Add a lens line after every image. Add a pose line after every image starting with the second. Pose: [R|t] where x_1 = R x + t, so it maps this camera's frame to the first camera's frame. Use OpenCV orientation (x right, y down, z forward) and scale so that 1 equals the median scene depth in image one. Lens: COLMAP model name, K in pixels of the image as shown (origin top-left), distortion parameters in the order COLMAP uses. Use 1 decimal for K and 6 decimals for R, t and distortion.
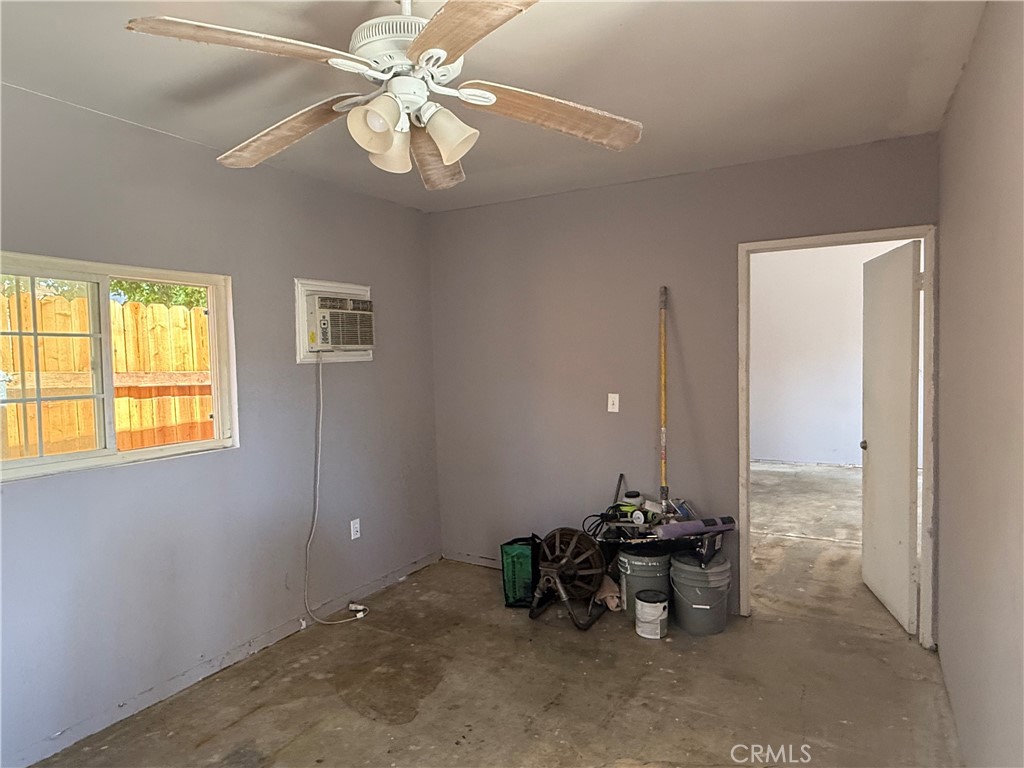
lens RADIAL K [[633.3, 0, 511.0], [0, 633.3, 391.0], [0, 0, 1]] dist [-0.004900, 0.001439]
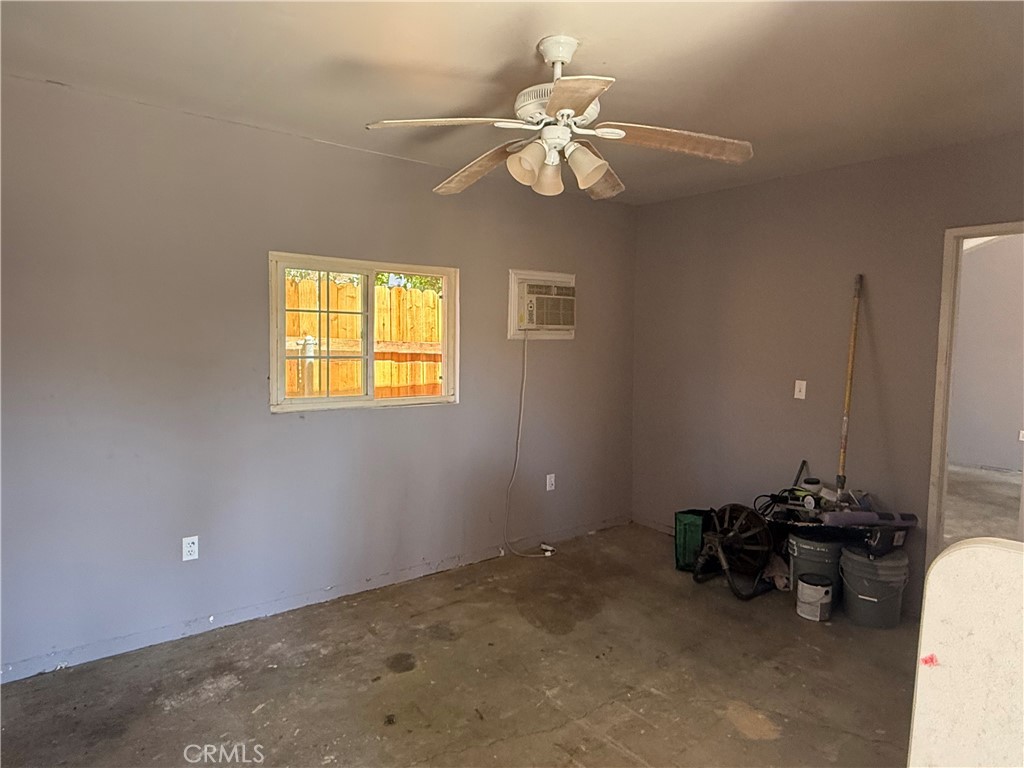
lens RADIAL K [[633.3, 0, 511.0], [0, 633.3, 391.0], [0, 0, 1]] dist [-0.004900, 0.001439]
pose [[0.923611, 0.066903, -0.377448, 0.133815], [-0.055192, 0.997602, 0.041773, 0.004773], [0.379337, -0.017750, 0.925088, -0.126629]]
